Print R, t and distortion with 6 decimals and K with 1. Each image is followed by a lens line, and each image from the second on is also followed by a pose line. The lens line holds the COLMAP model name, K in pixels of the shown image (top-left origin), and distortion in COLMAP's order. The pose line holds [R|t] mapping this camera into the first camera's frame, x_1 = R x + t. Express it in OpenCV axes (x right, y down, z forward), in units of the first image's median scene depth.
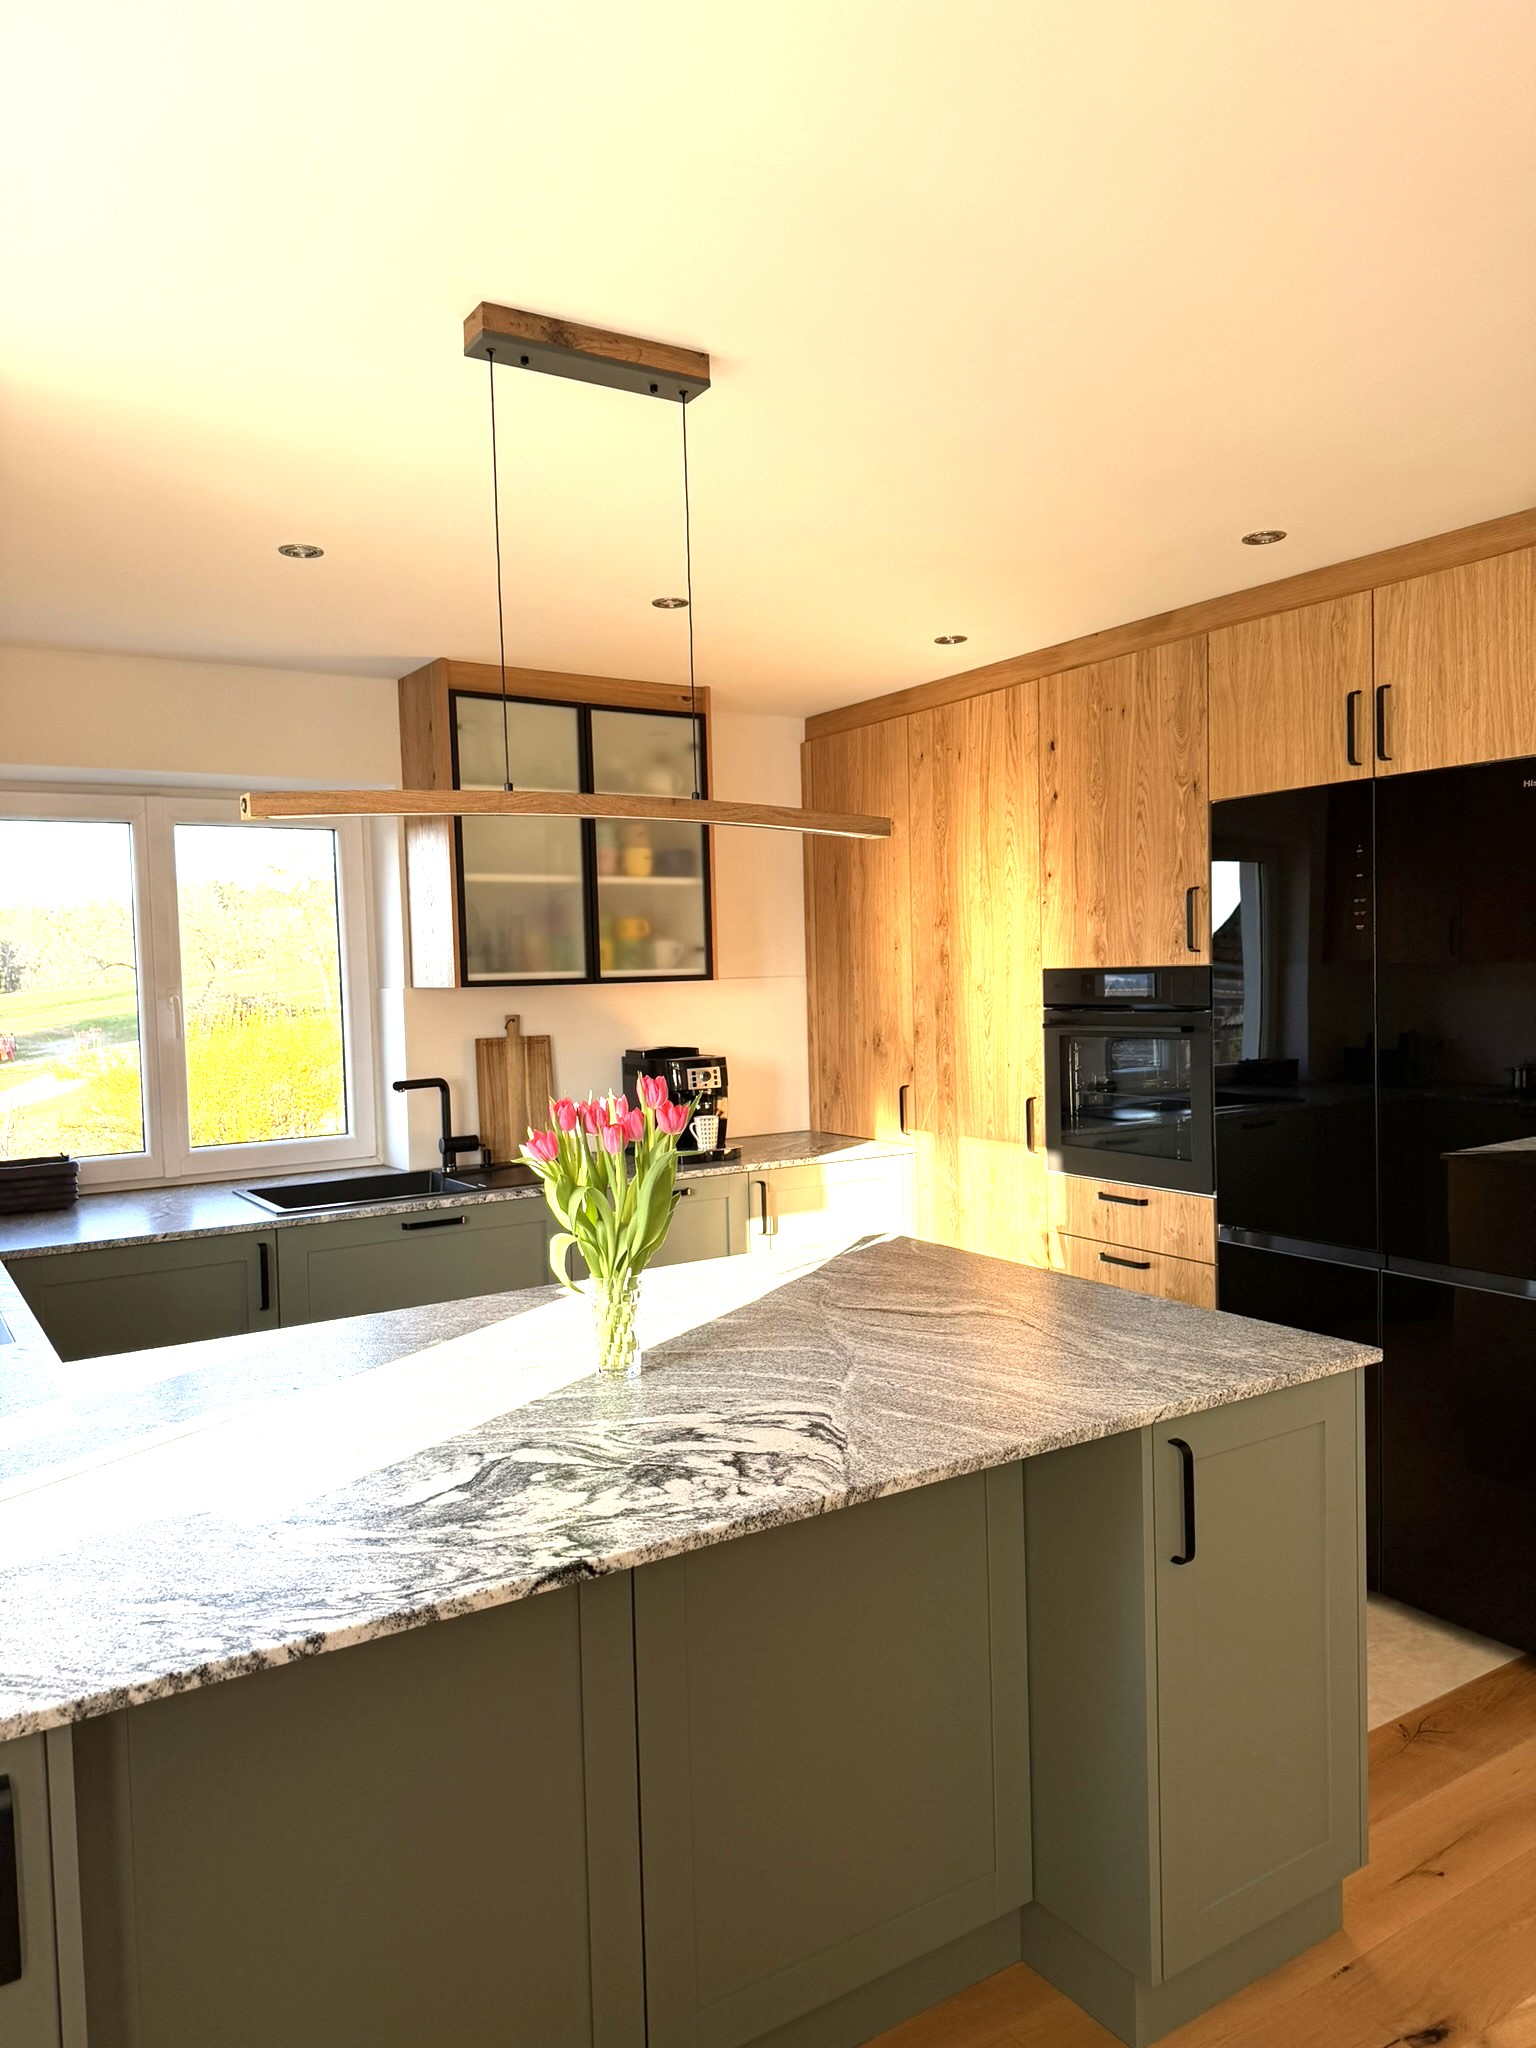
lens RADIAL K [[1419.4, 0, 755.5], [0, 1419.4, 1028.8], [0, 0, 1]] dist [0.155935, -0.310729]
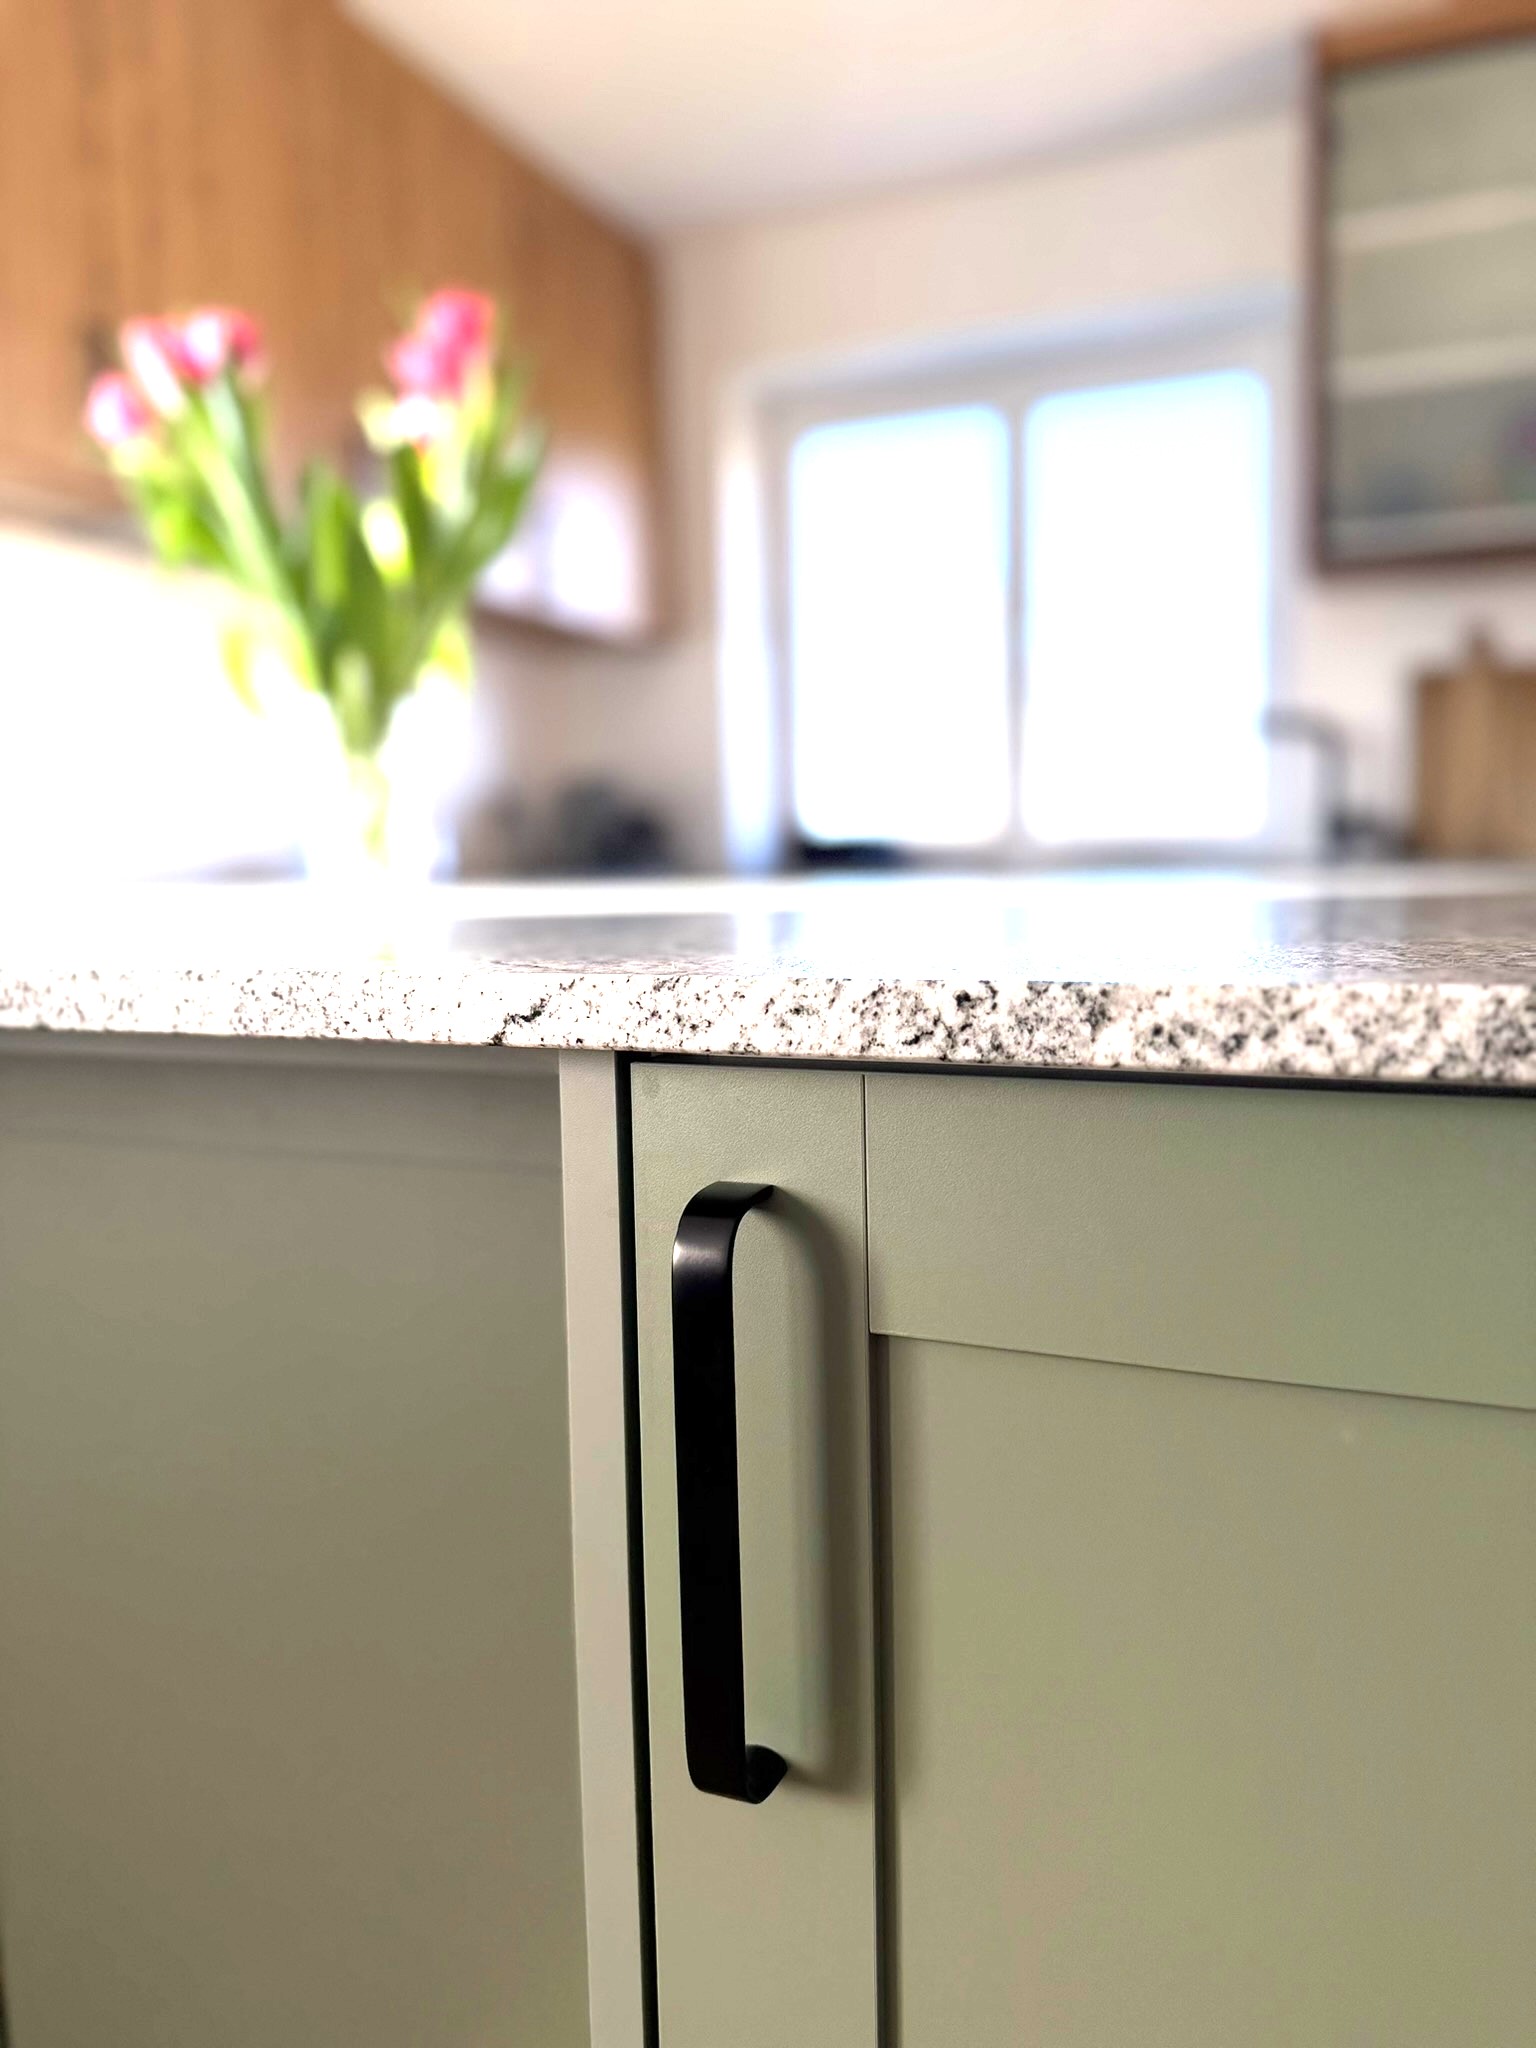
lens RADIAL K [[1443.7, 0, 767.2], [0, 1443.7, 1041.8], [0, 0, 1]] dist [0.069775, -0.091790]
pose [[0.561581, 0.114702, -0.819433, 0.214012], [-0.032119, 0.992620, 0.116932, 0.113654], [0.826798, -0.039348, 0.561121, 0.420162]]
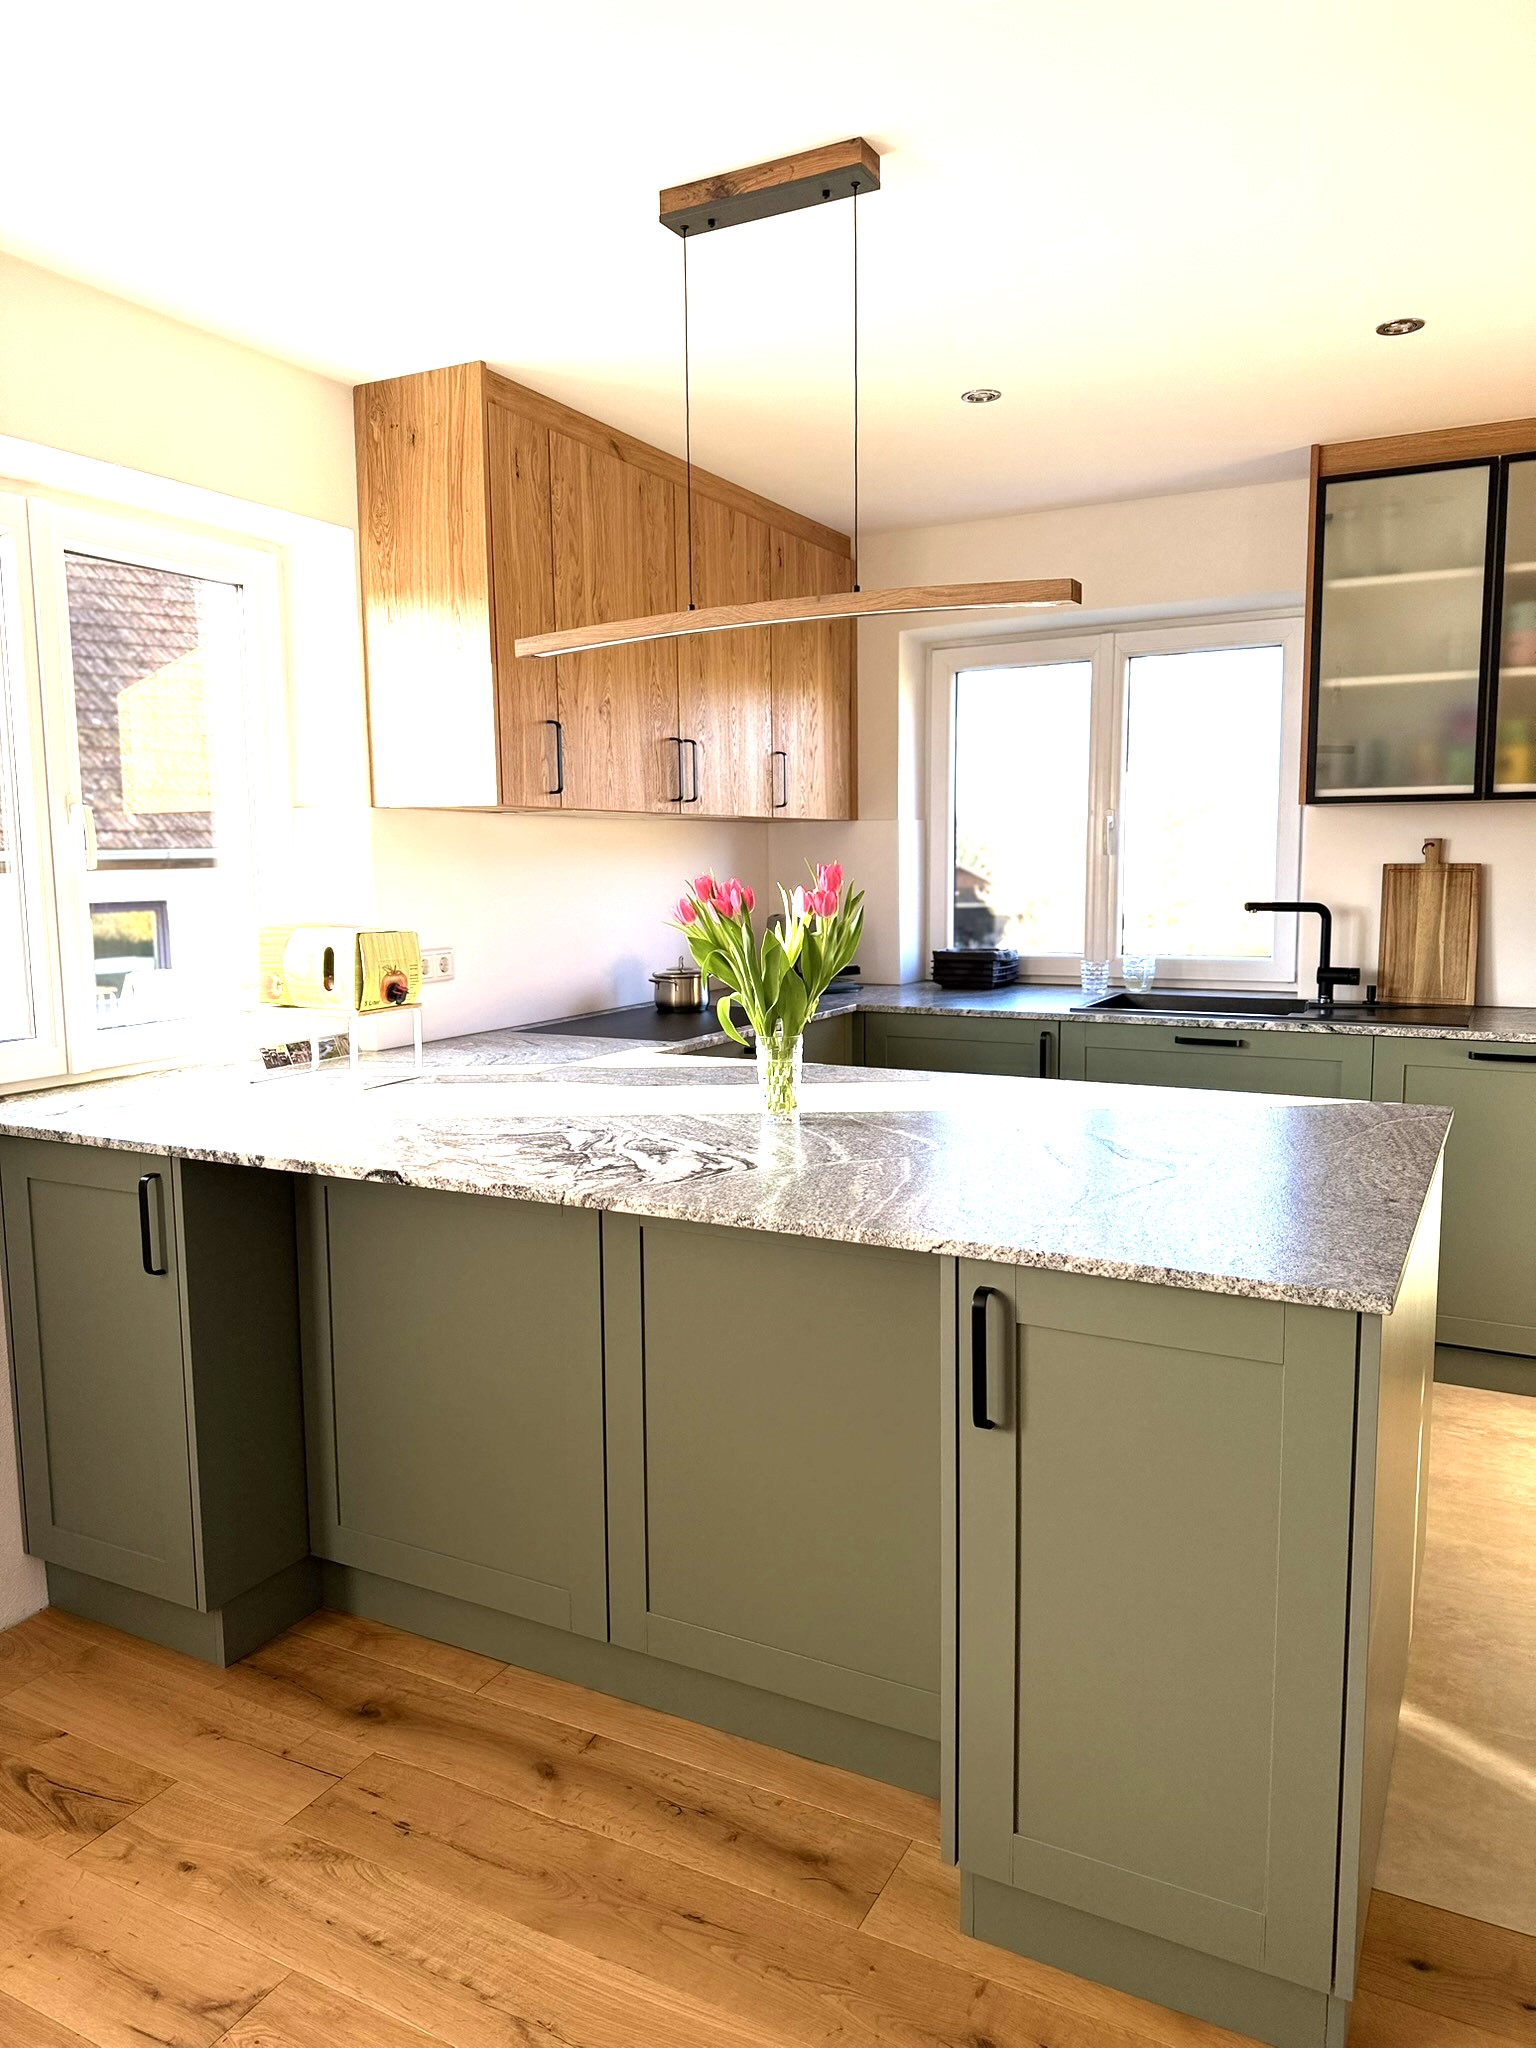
lens RADIAL K [[1419.9, 0, 764.3], [0, 1419.9, 1025.5], [0, 0, 1]] dist [0.135127, -0.223872]
pose [[0.493330, 0.125768, -0.860702, 0.446307], [-0.039522, 0.991711, 0.122259, 0.012855], [0.868944, -0.026297, 0.494211, 0.217334]]
